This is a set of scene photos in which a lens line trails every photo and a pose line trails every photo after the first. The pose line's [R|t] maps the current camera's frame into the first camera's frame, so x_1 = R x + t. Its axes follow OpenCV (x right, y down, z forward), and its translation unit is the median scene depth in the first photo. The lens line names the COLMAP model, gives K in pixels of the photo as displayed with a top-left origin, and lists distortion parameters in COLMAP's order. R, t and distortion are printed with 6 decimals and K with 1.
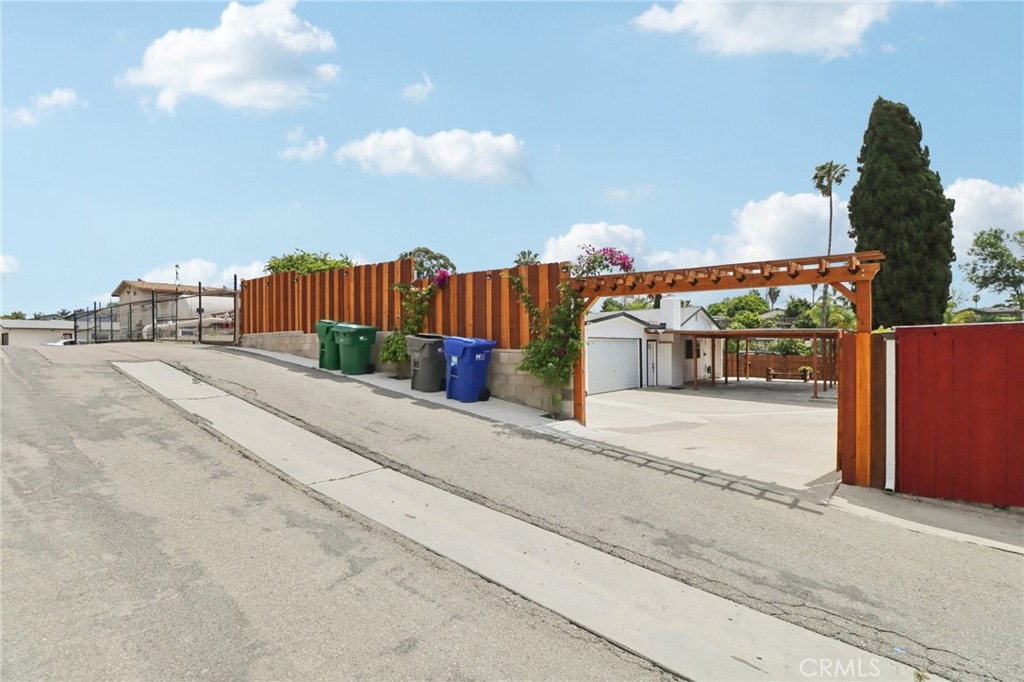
lens RADIAL K [[507.6, 0, 514.7], [0, 507.6, 361.8], [0, 0, 1]] dist [-0.009054, -0.000750]
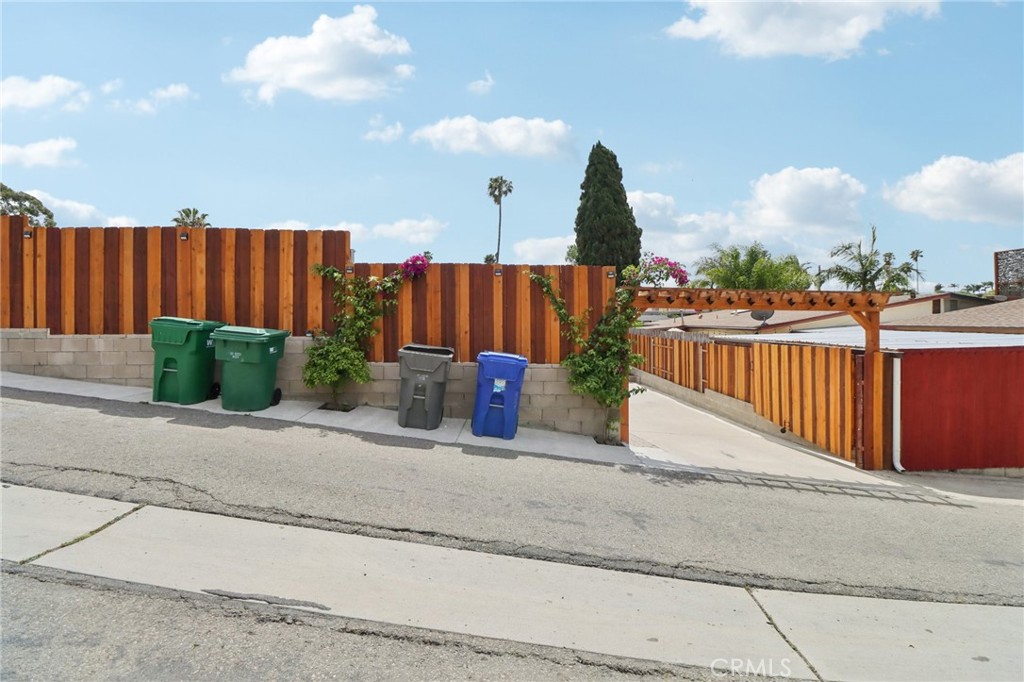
lens RADIAL K [[475.1, 0, 514.5], [0, 475.1, 337.0], [0, 0, 1]] dist [-0.002212, -0.013629]
pose [[0.764606, -0.014048, 0.644345, -0.249680], [0.009785, 0.999900, 0.010189, -0.036376], [-0.644424, -0.001486, 0.764667, 0.206343]]
